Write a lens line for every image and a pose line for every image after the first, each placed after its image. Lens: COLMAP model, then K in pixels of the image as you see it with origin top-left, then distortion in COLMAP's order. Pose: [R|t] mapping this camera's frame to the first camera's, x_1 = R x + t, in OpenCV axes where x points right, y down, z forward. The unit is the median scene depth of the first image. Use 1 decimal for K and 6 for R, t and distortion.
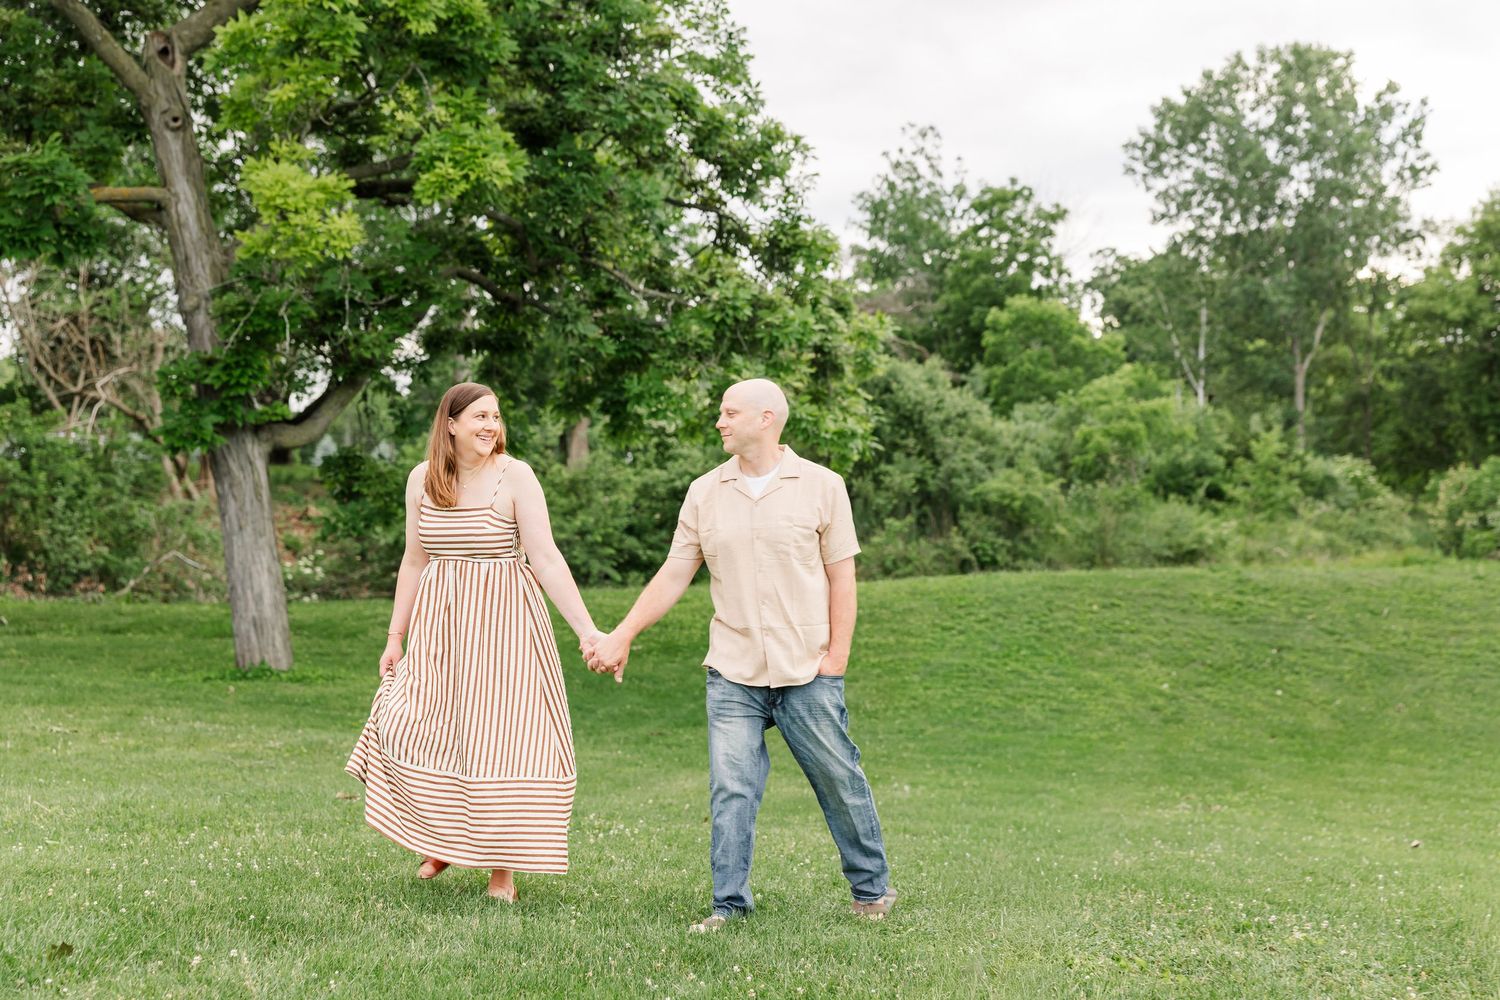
lens RADIAL K [[2310.4, 0, 708.9], [0, 2310.4, 441.5], [0, 0, 1]] dist [0.023359, 0.000000]
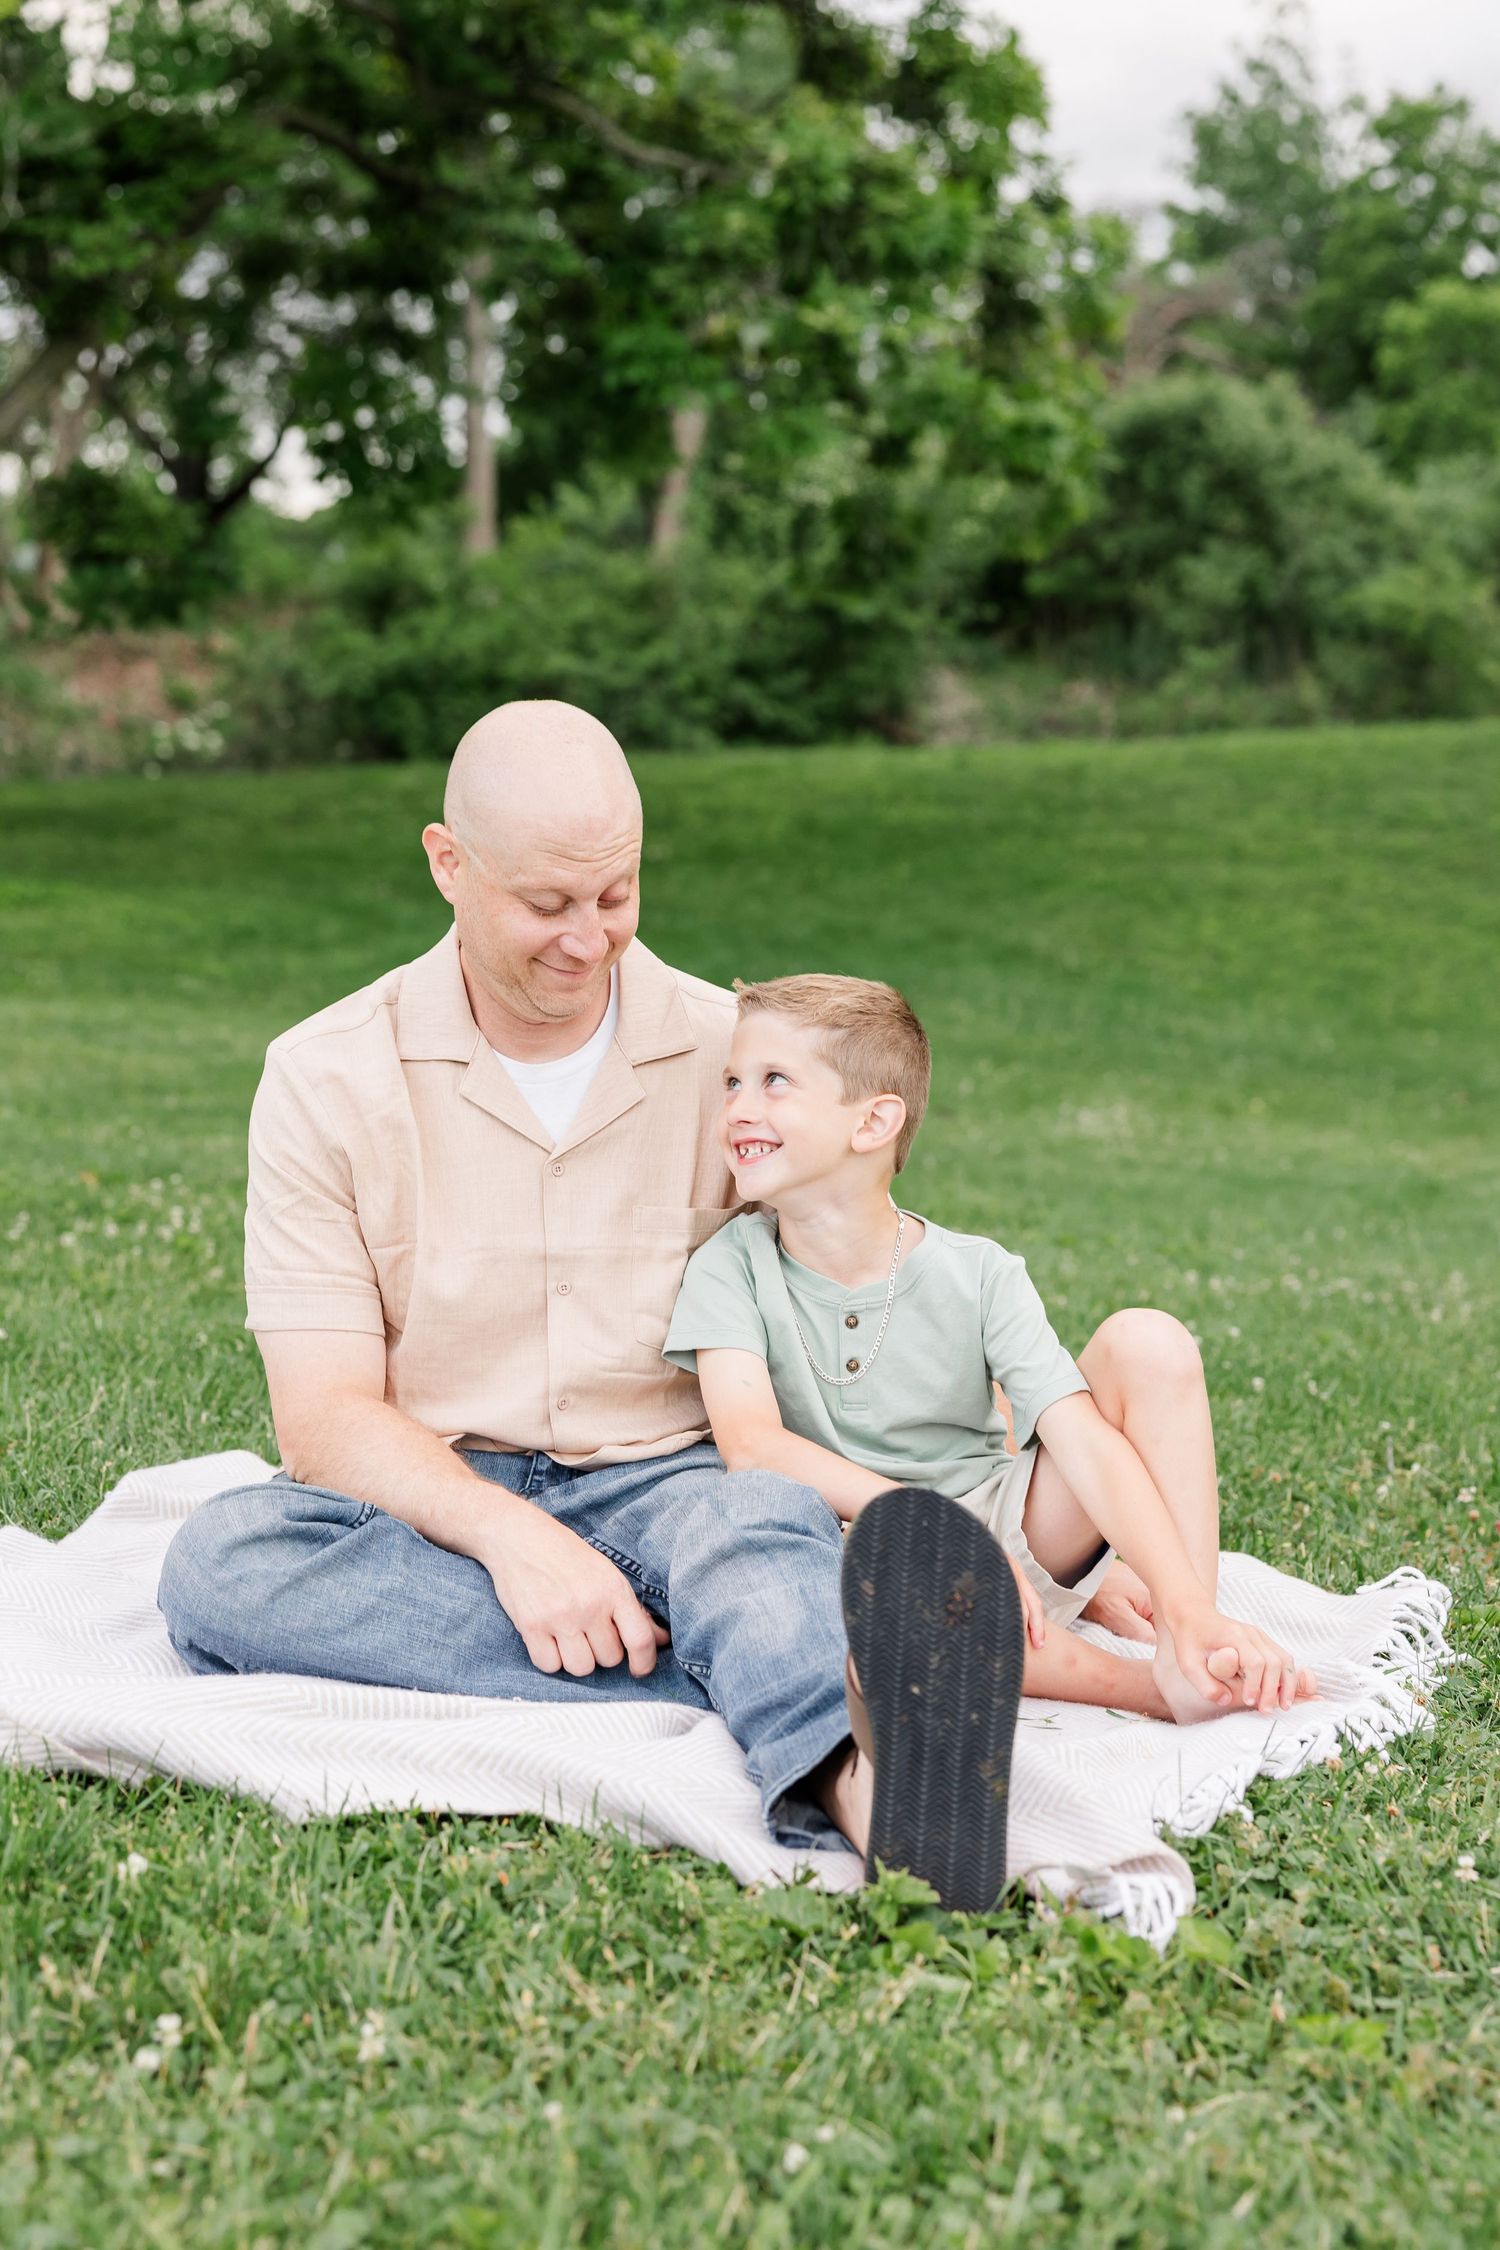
lens RADIAL K [[3551.4, 0, 755.5], [0, 3551.4, 1145.6], [0, 0, 1]] dist [0.012555, 0.000000]
pose [[0.998185, 0.006226, -0.059903, 0.024190], [0.003409, 0.987207, 0.159404, 0.014336], [0.060129, -0.159319, 0.985394, 0.100673]]
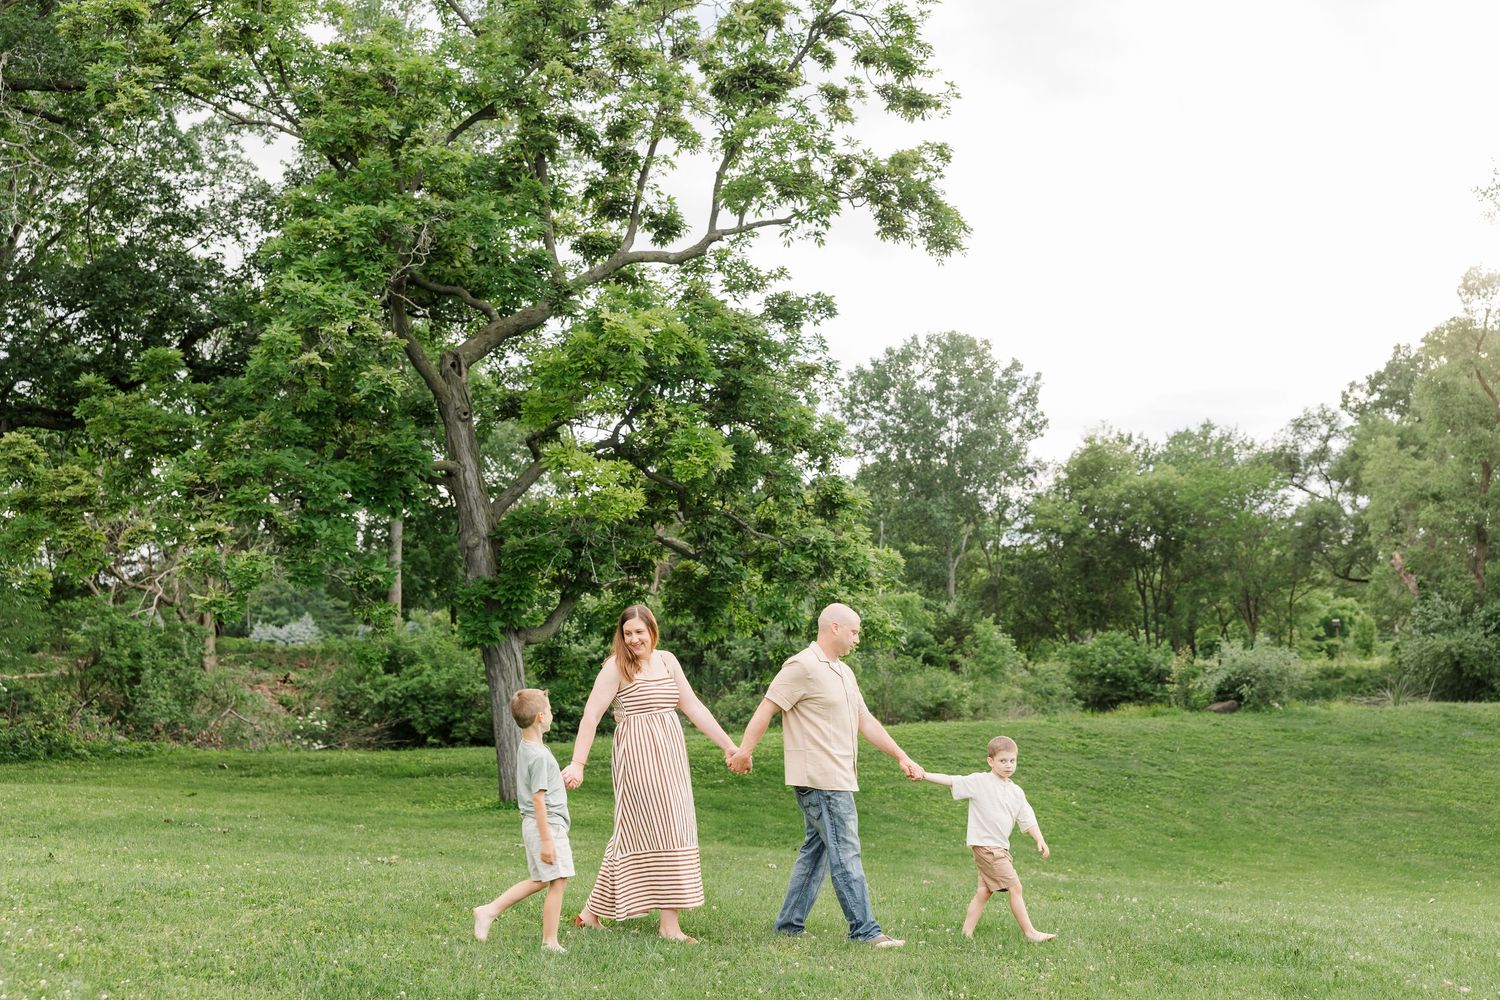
lens RADIAL K [[1822.4, 0, 722.2], [0, 1822.4, 513.7], [0, 0, 1]] dist [0.009289, 0.000000]
pose [[0.982958, 0.014617, 0.183248, -0.139496], [-0.005045, 0.998603, -0.052596, -0.009481], [-0.183761, 0.050775, 0.981659, -0.065324]]
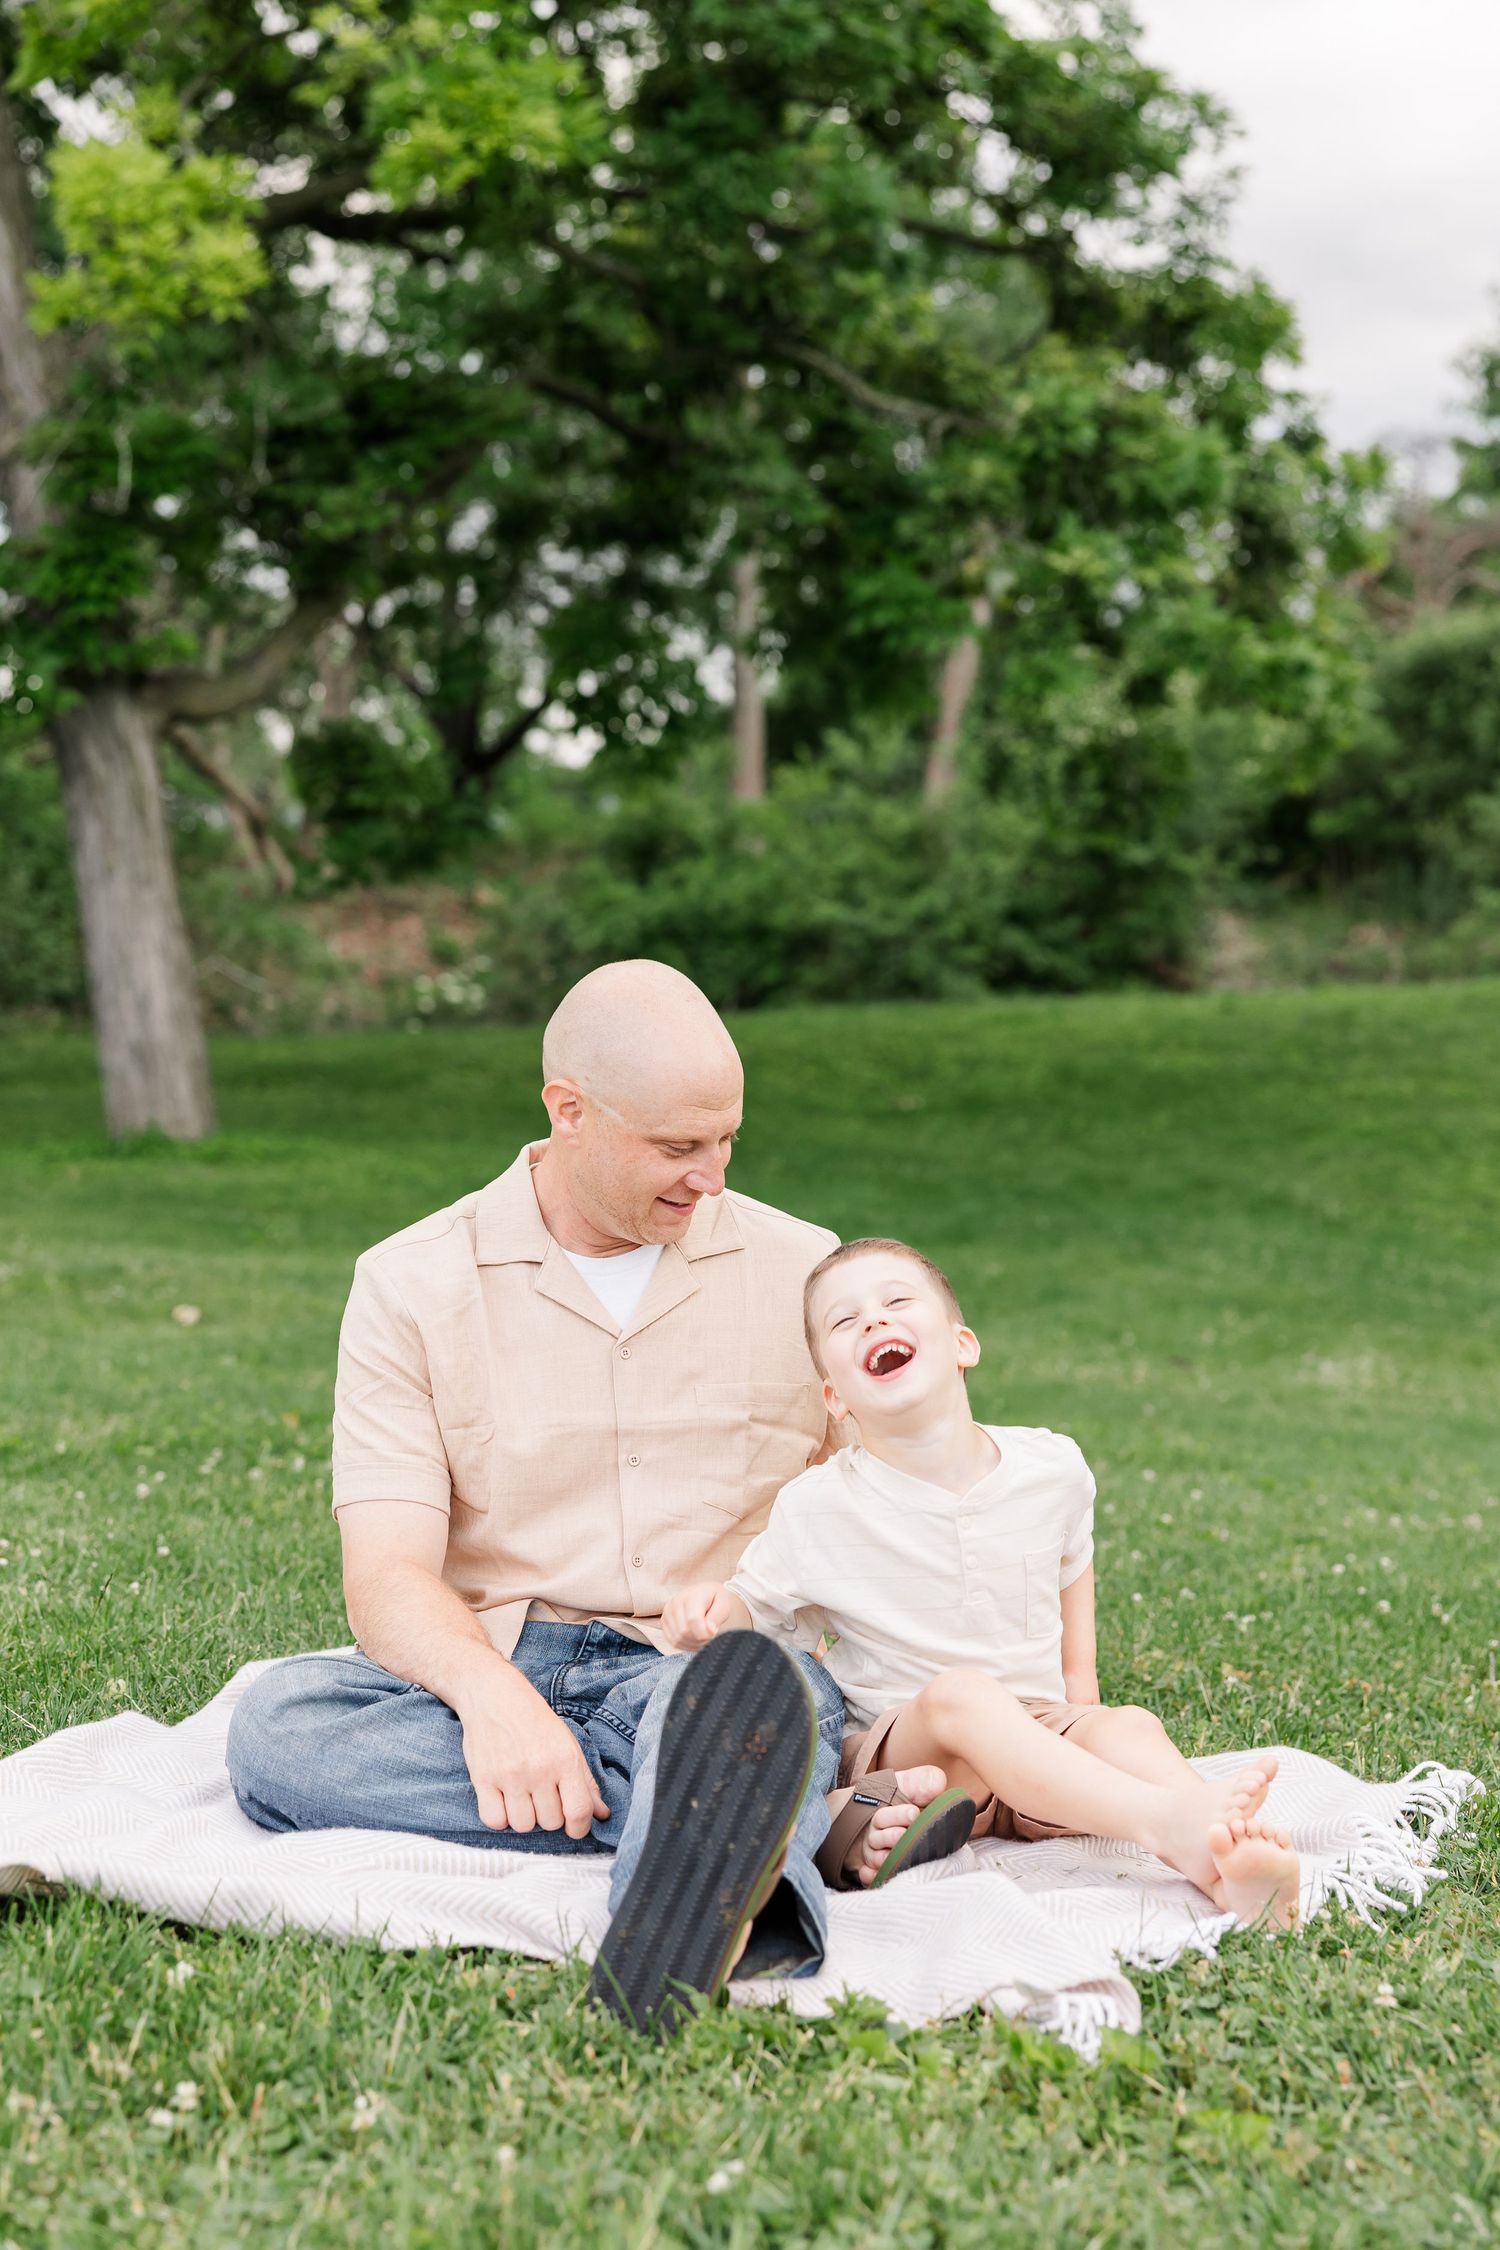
lens RADIAL K [[3705.2, 0, 734.8], [0, 3705.2, 1115.4], [0, 0, 1]] dist [-0.003207, 0.000000]
pose [[0.989457, -0.006056, -0.144703, 0.029938], [0.017669, 0.996710, 0.079099, 0.014182], [0.143748, -0.080822, 0.986308, 0.091920]]
